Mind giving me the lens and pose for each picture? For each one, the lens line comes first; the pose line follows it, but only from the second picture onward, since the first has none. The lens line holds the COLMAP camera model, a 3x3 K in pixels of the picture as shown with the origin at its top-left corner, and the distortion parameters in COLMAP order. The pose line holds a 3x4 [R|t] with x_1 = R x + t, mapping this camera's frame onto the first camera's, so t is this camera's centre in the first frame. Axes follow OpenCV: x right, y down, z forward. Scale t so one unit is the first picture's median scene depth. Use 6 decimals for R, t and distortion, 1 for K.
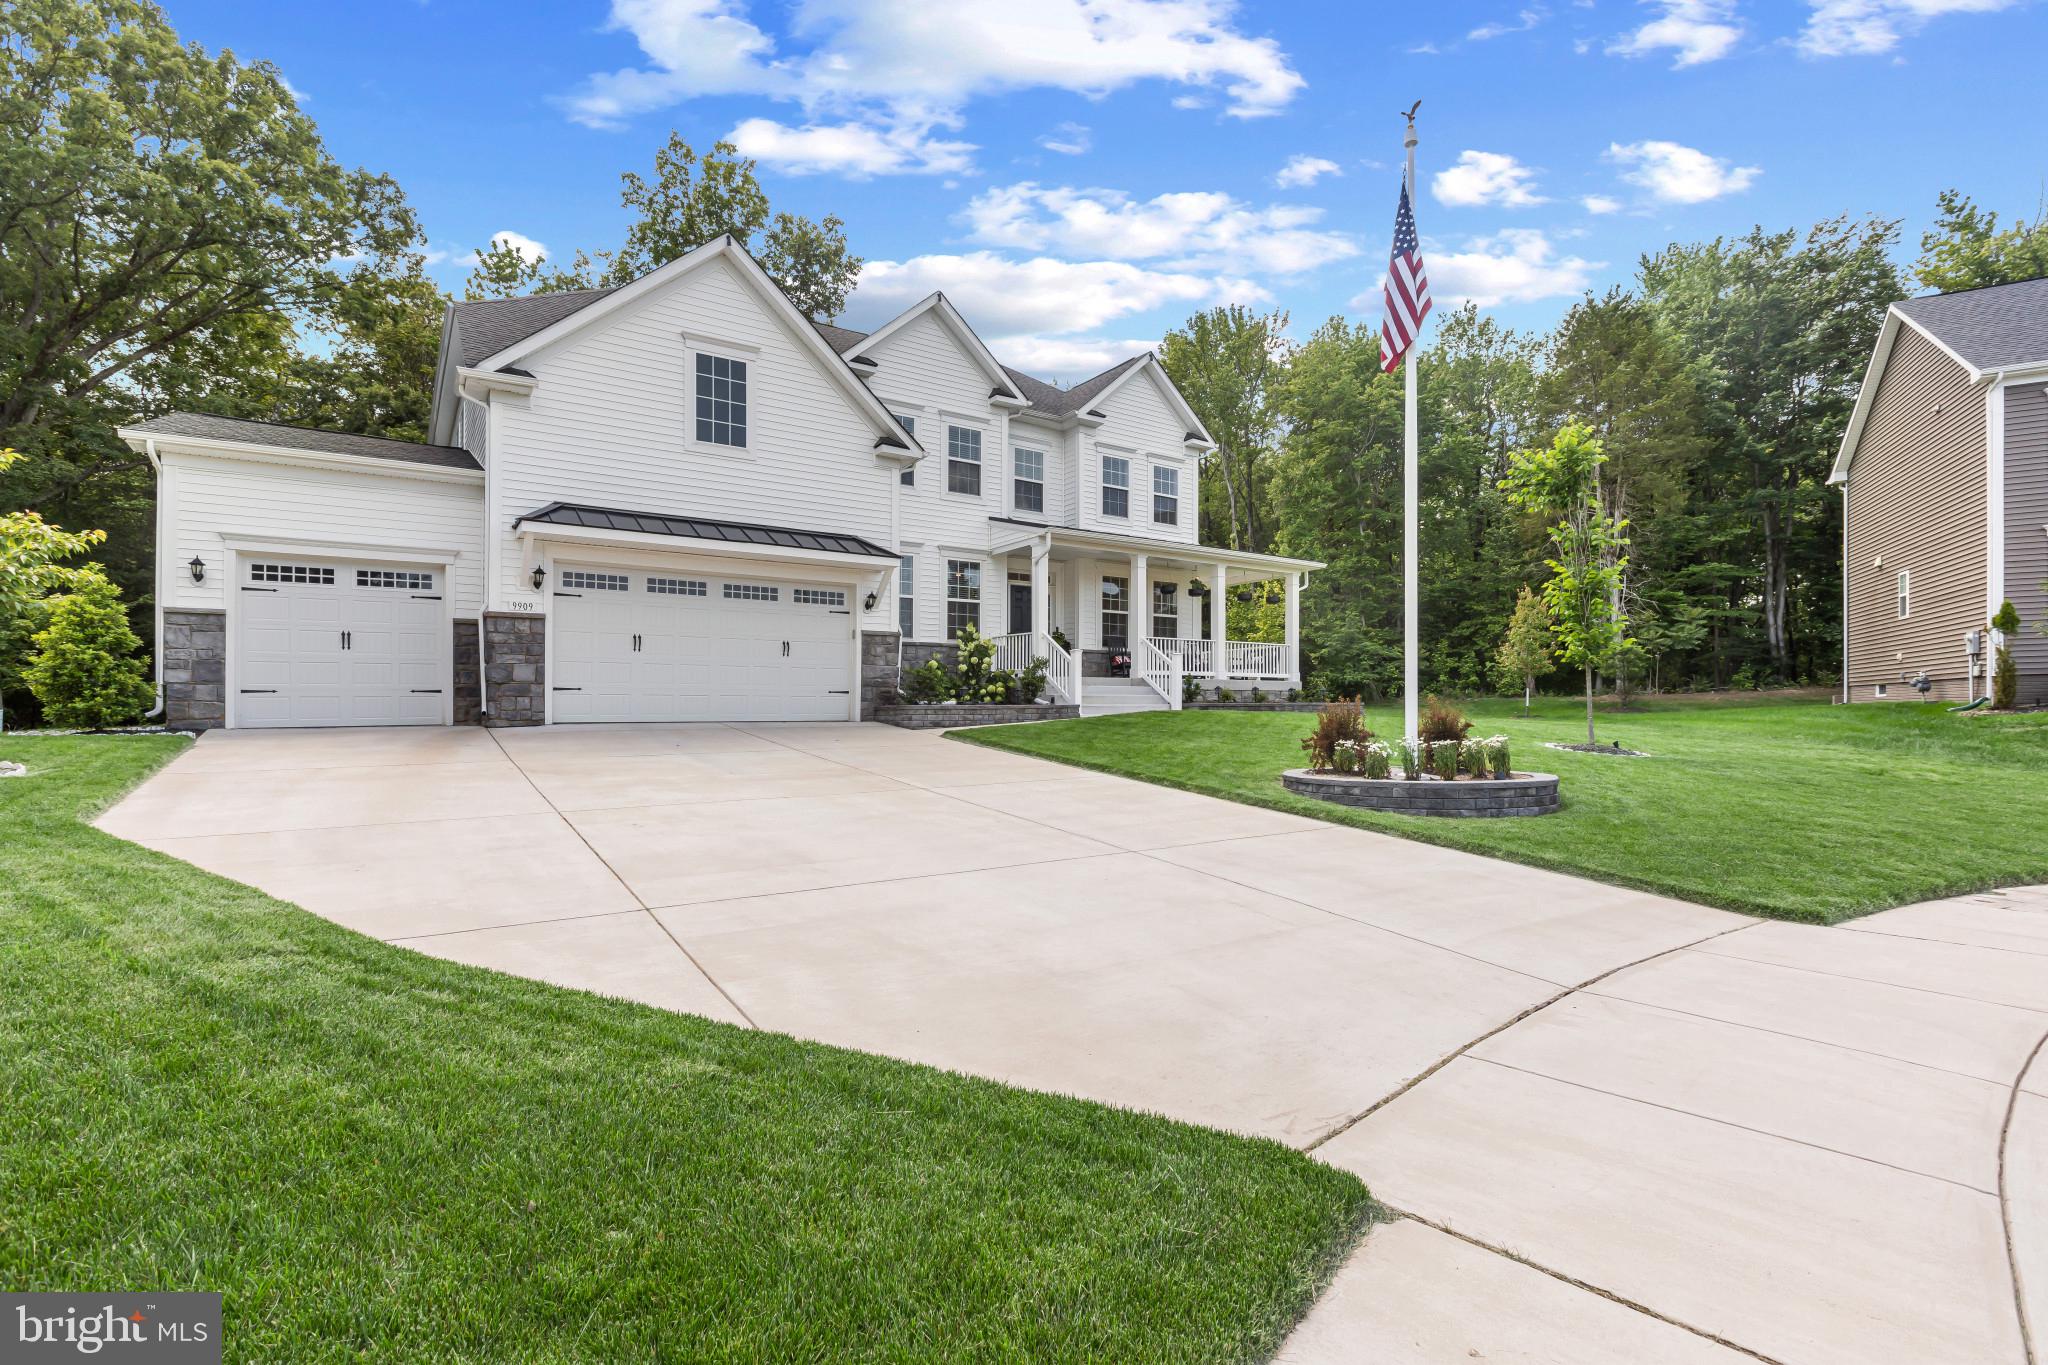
lens RADIAL K [[911.0, 0, 1025.4], [0, 911.0, 668.8], [0, 0, 1]] dist [-0.000767, 0.000165]
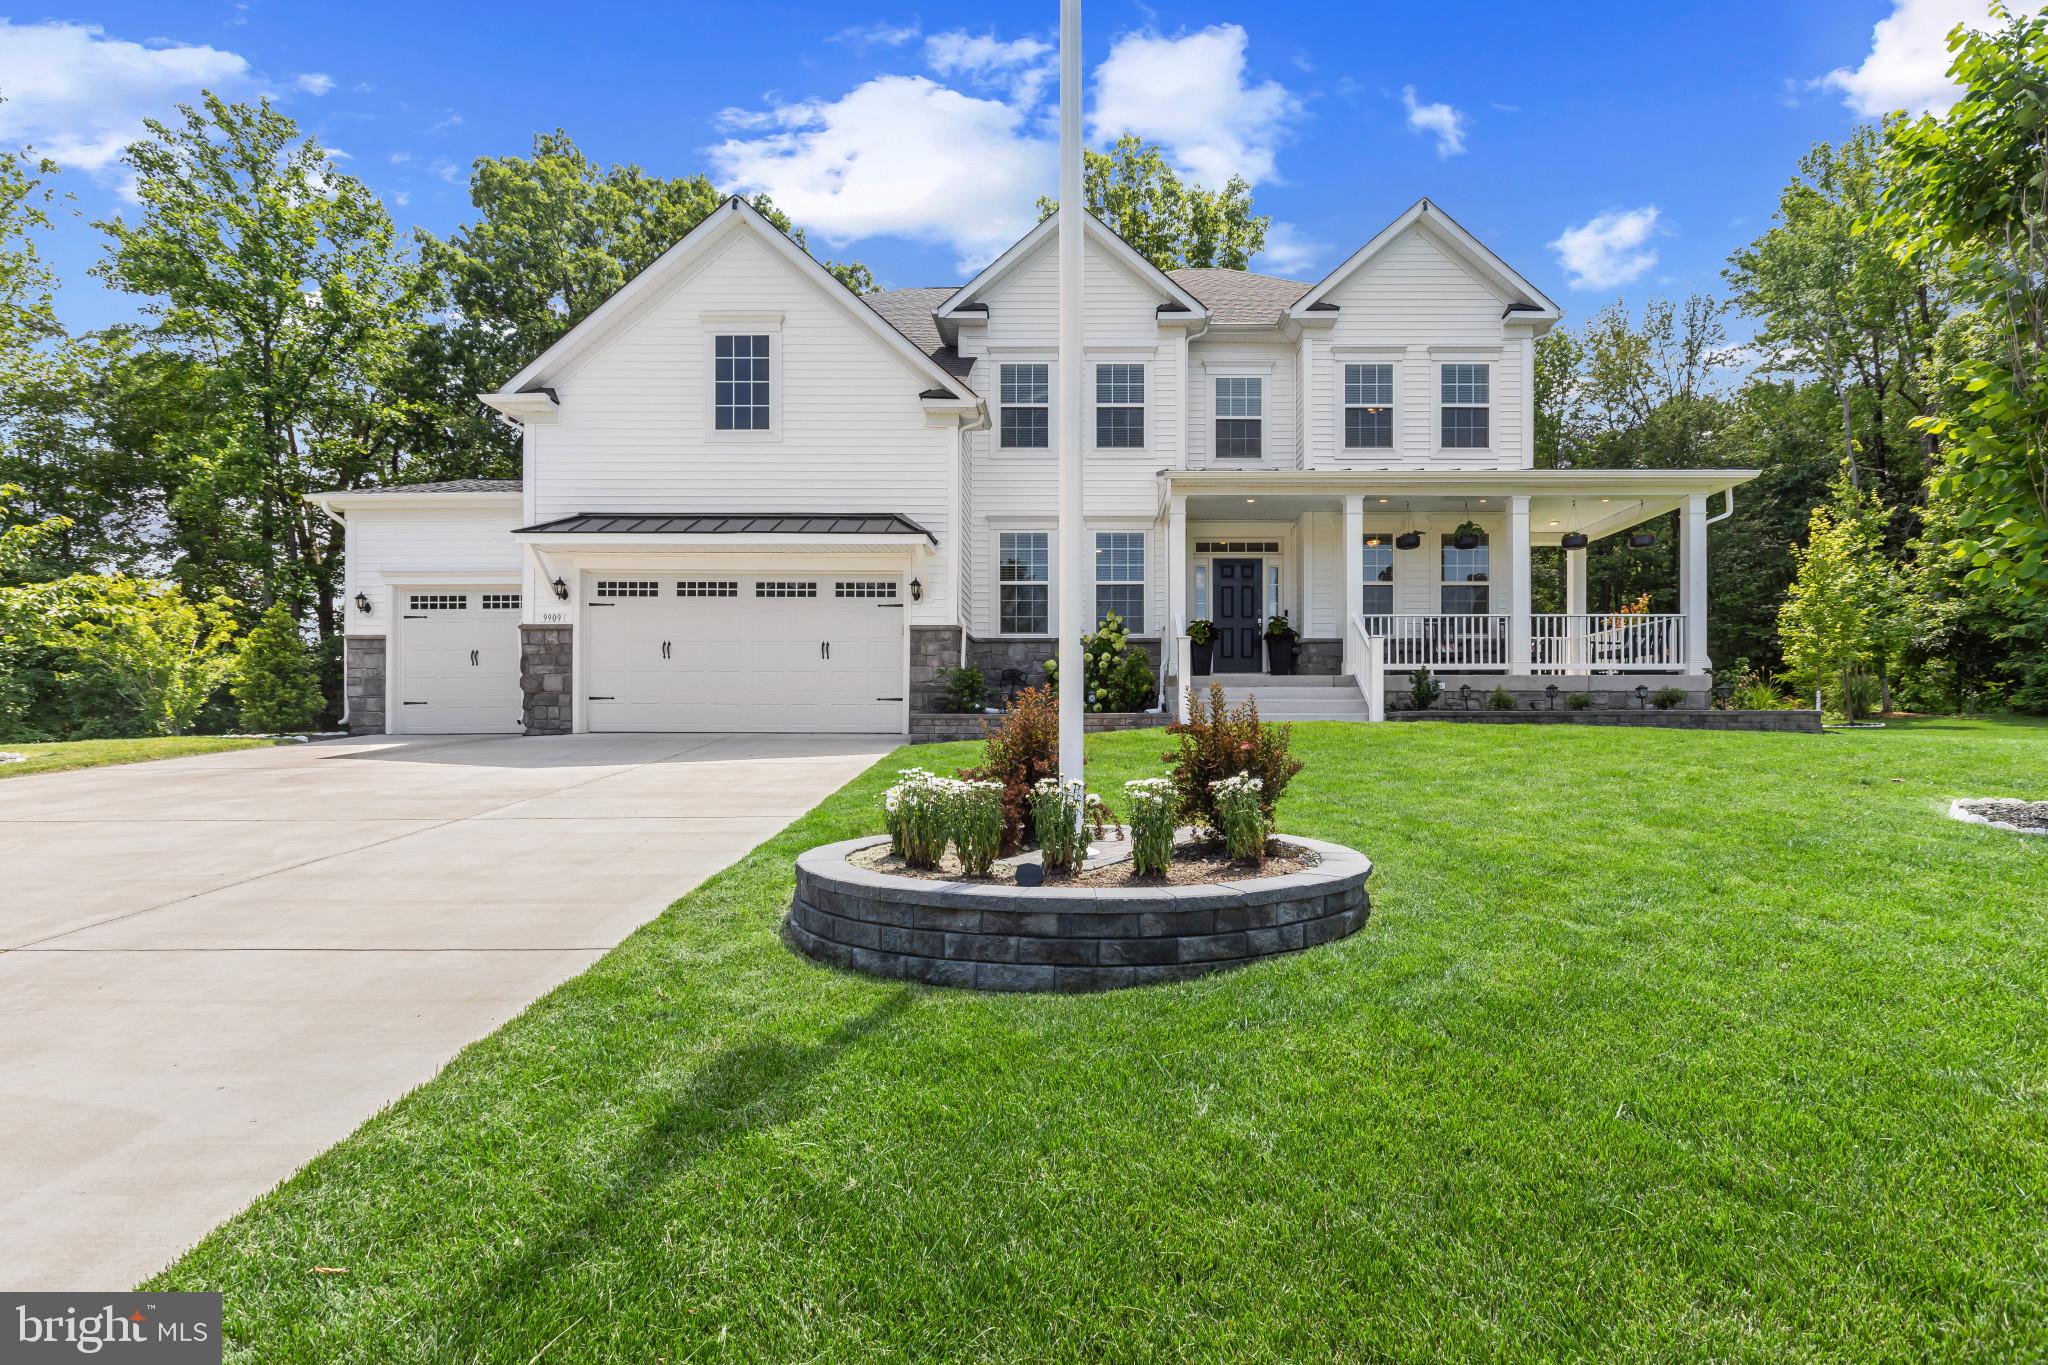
lens RADIAL K [[932.1, 0, 1025.2], [0, 932.1, 695.4], [0, 0, 1]] dist [0.002321, 0.000220]
pose [[0.827409, -0.015212, -0.561394, 0.422361], [0.021684, 0.999753, 0.004868, 0.022044], [0.561181, -0.016201, 0.827534, 0.377829]]
